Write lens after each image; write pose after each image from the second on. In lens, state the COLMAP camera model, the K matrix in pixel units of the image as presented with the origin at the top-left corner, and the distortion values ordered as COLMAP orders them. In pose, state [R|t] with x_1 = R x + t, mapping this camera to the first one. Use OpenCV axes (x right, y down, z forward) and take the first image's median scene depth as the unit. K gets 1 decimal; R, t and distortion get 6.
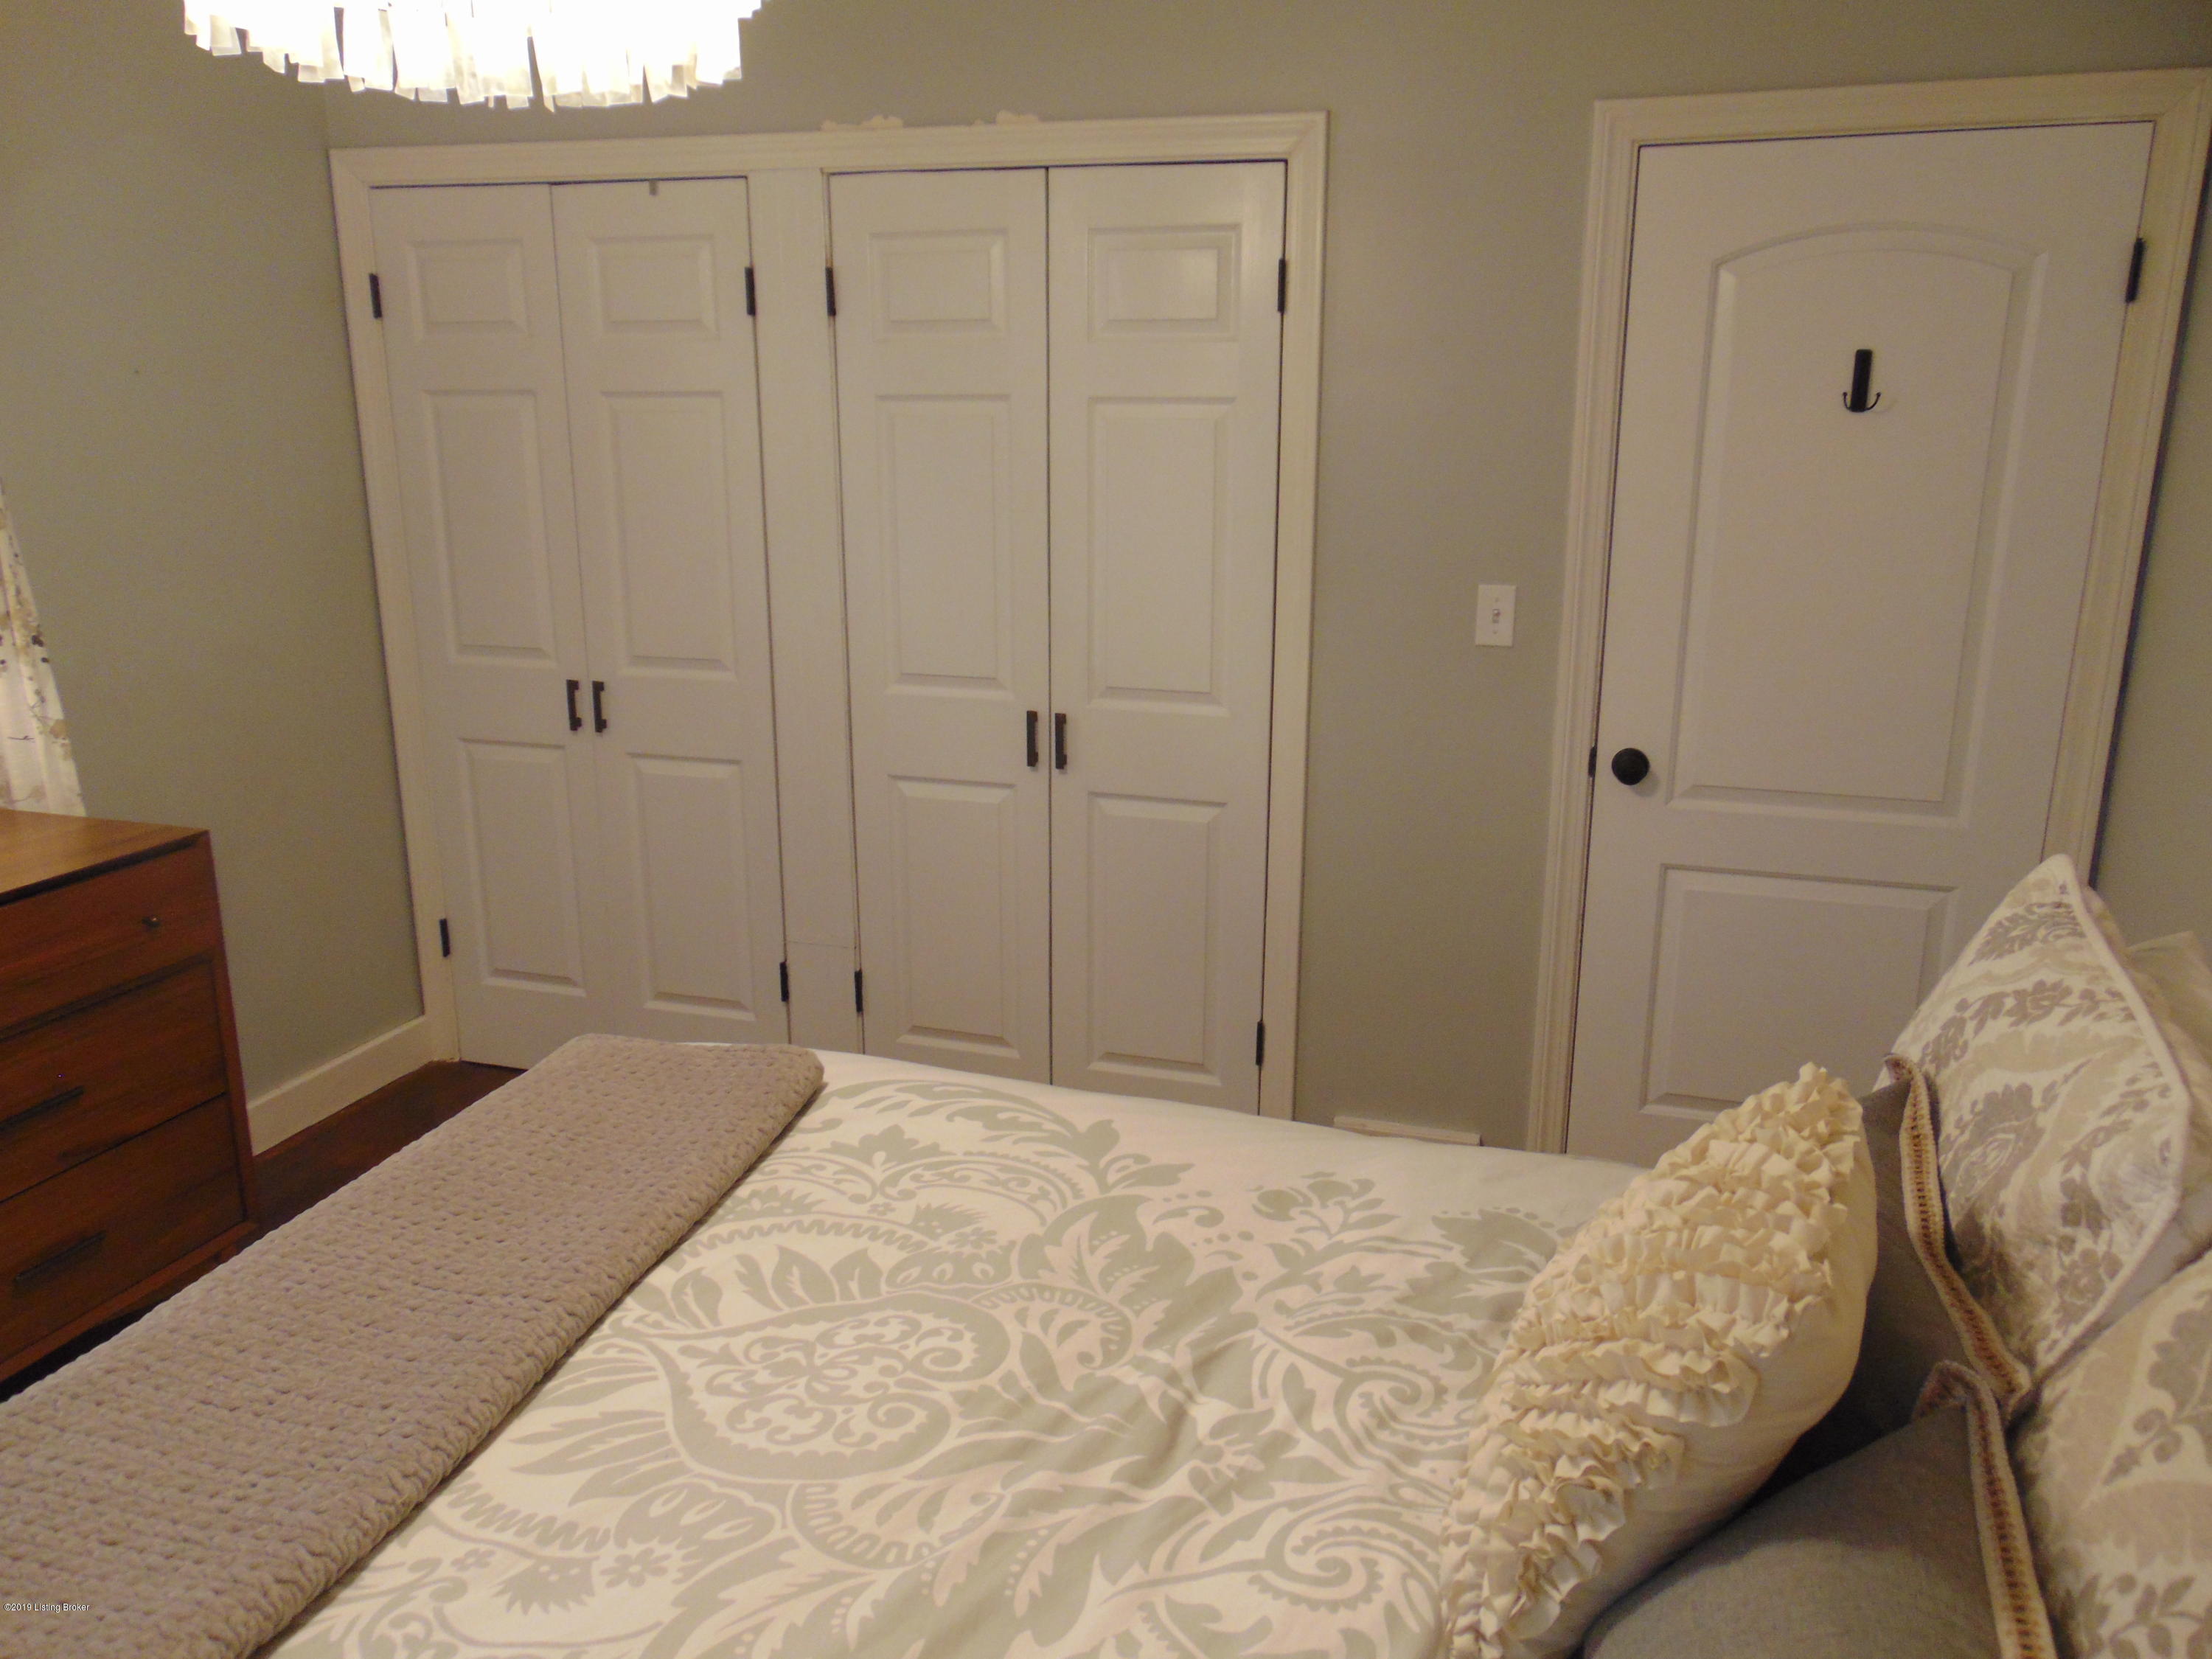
lens RADIAL K [[1660.9, 0, 1103.1], [0, 1660.9, 821.5], [0, 0, 1]] dist [-0.035873, 0.072354]
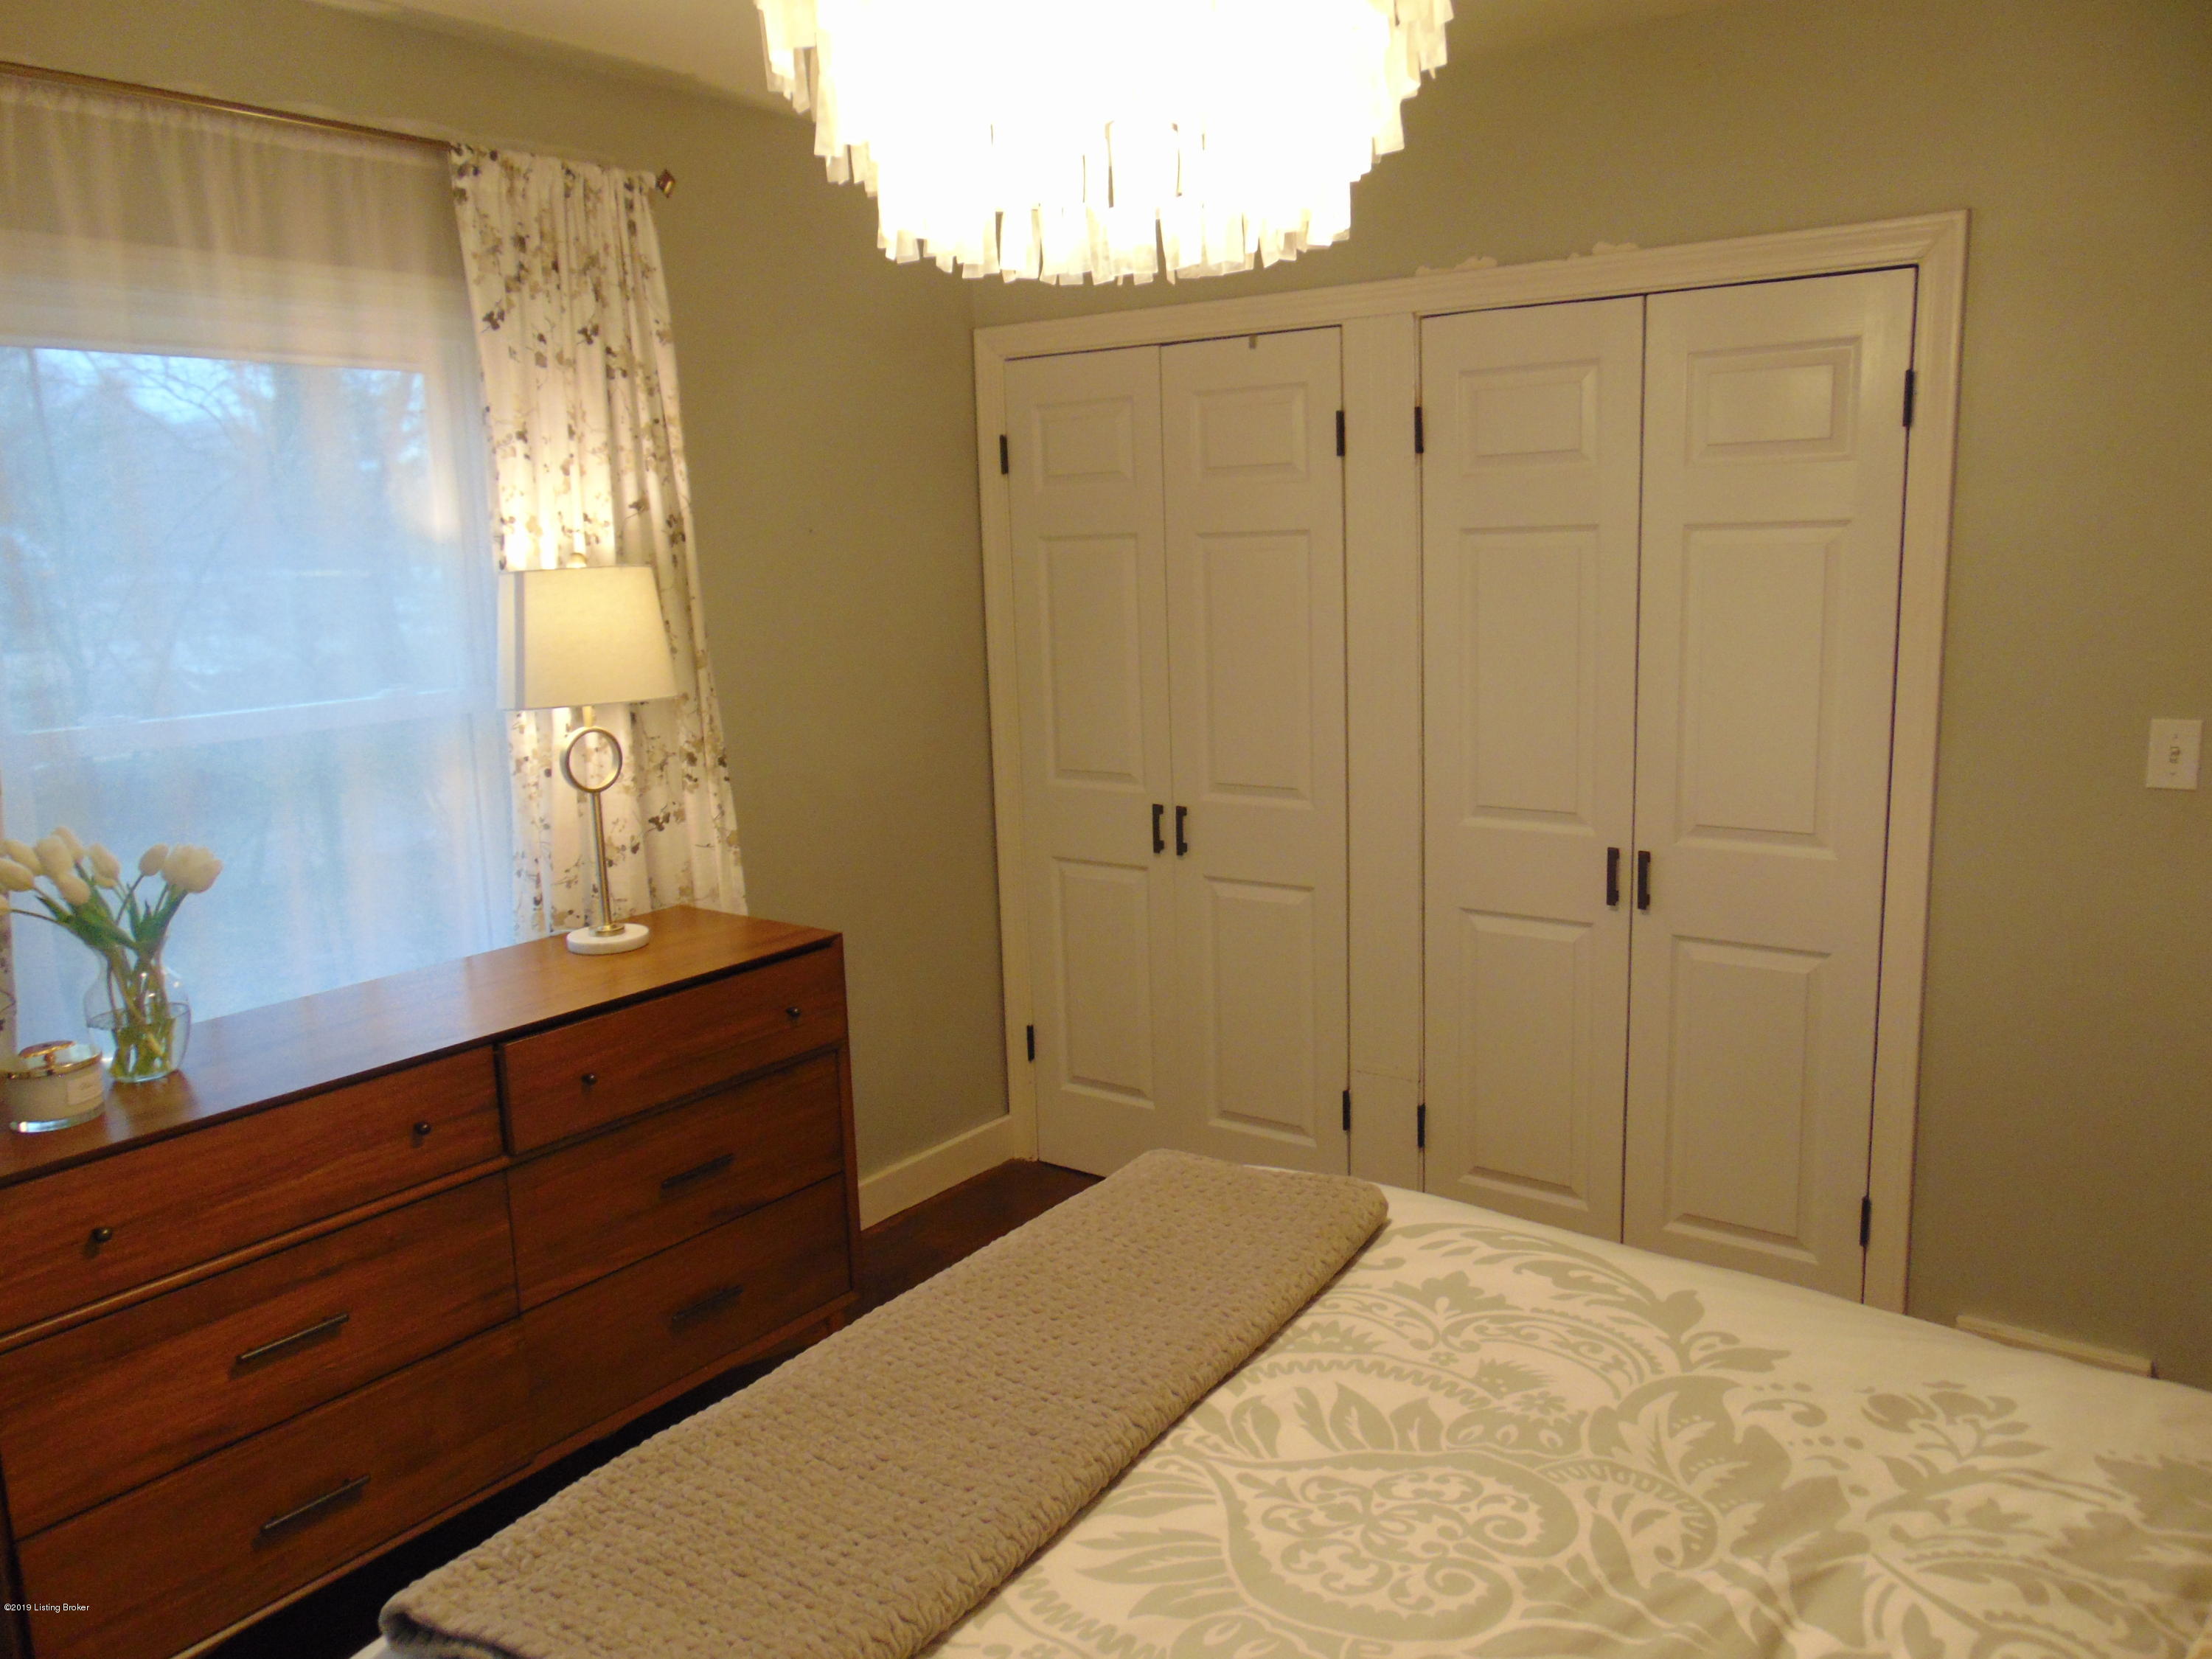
lens RADIAL K [[1660.9, 0, 1103.1], [0, 1660.9, 821.5], [0, 0, 1]] dist [-0.035873, 0.072354]
pose [[0.942655, 0.024776, -0.332849, -0.007451], [-0.050295, 0.996398, -0.068271, -0.003471], [0.329959, 0.081097, 0.940505, -0.002706]]
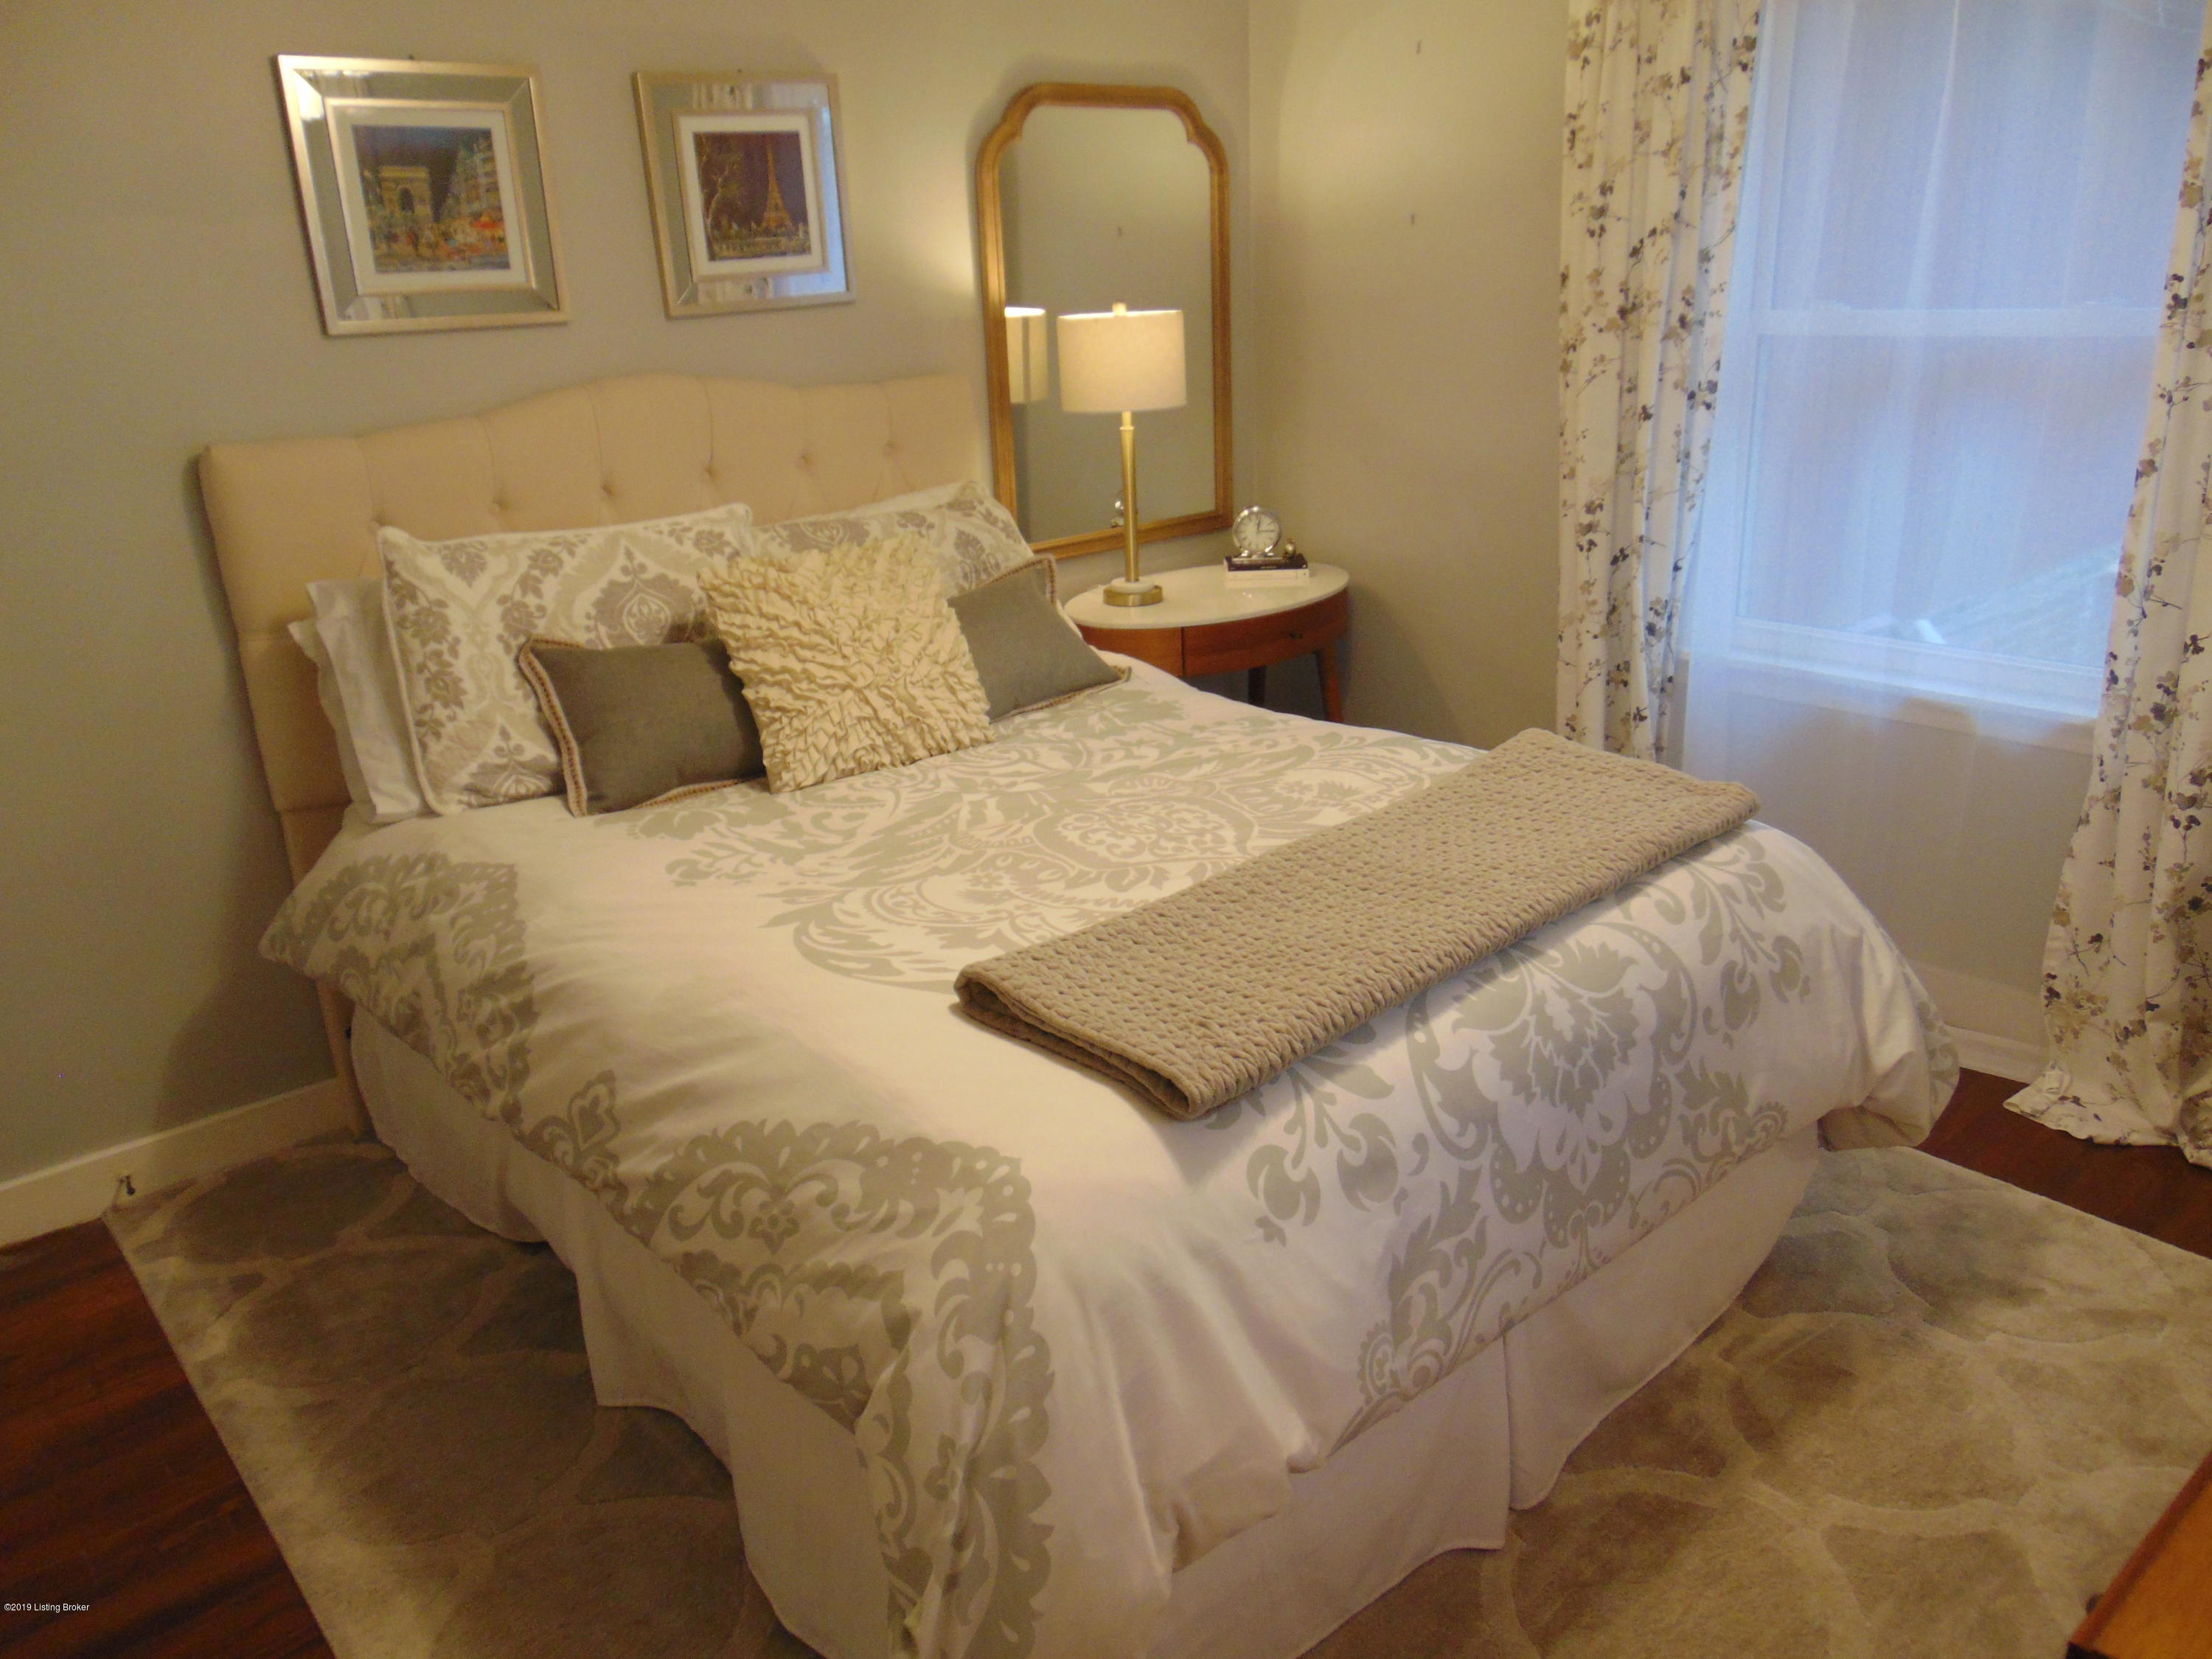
lens RADIAL K [[1660.9, 0, 1103.1], [0, 1660.9, 821.5], [0, 0, 1]] dist [-0.035873, 0.072354]
pose [[-0.856703, -0.137803, 0.497061, -0.770185], [0.163812, 0.841079, 0.515512, -0.416636], [-0.489107, 0.523065, -0.697981, 1.801736]]
